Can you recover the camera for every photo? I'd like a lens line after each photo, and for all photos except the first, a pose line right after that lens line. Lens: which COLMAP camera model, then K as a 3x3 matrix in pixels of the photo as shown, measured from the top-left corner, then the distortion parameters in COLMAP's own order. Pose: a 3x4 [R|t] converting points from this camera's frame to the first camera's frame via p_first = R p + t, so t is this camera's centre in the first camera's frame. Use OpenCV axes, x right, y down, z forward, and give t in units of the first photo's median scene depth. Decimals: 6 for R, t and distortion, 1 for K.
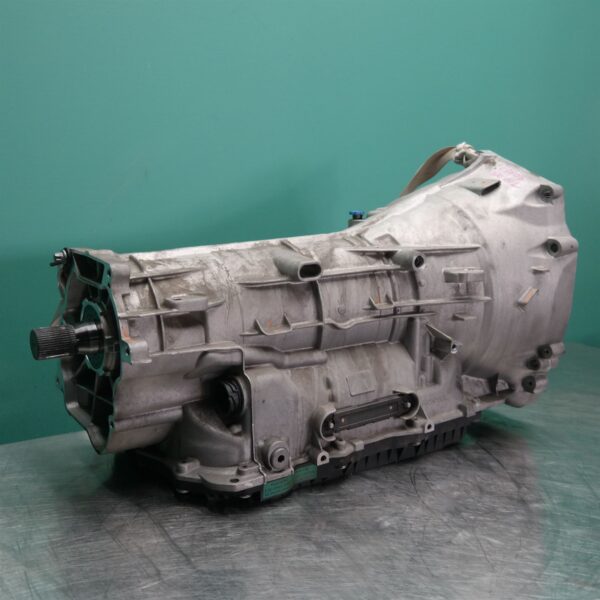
lens RADIAL K [[708.7, 0, 299.5], [0, 708.7, 302.8], [0, 0, 1]] dist [0.028612, 0.000000]
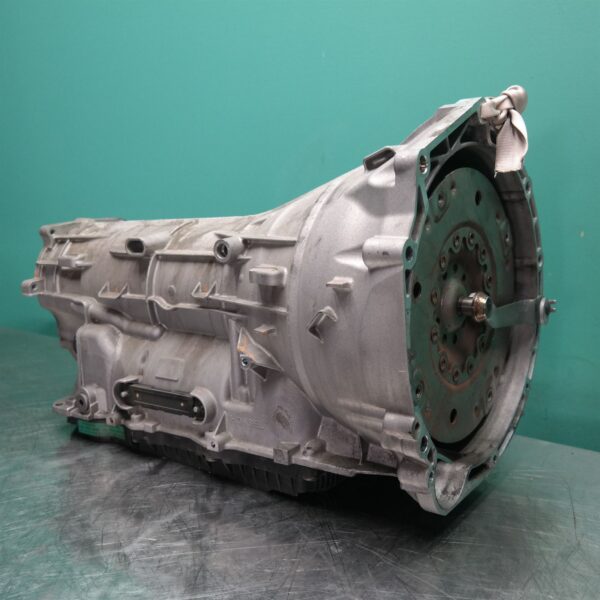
lens RADIAL K [[708.7, 0, 299.1], [0, 708.7, 298.5], [0, 0, 1]] dist [0.028612, 0.000000]
pose [[0.309927, 0.135023, -0.941124, 1.015126], [-0.141054, 0.985440, 0.094930, -0.095683], [0.940239, 0.103328, 0.324460, 0.822037]]
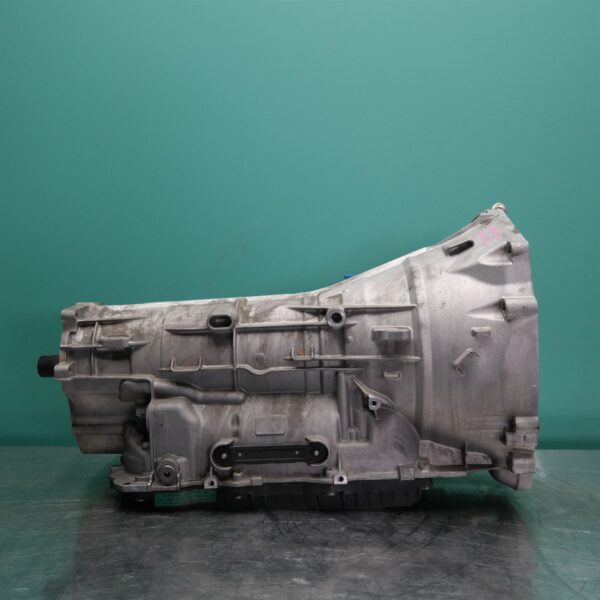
lens RADIAL K [[708.7, 0, 301.1], [0, 708.7, 301.5], [0, 0, 1]] dist [0.028612, 0.000000]
pose [[0.788568, -0.003114, -0.614940, 0.786306], [-0.075042, 0.992026, -0.101254, 0.029279], [0.610352, 0.125992, 0.782047, 0.135877]]
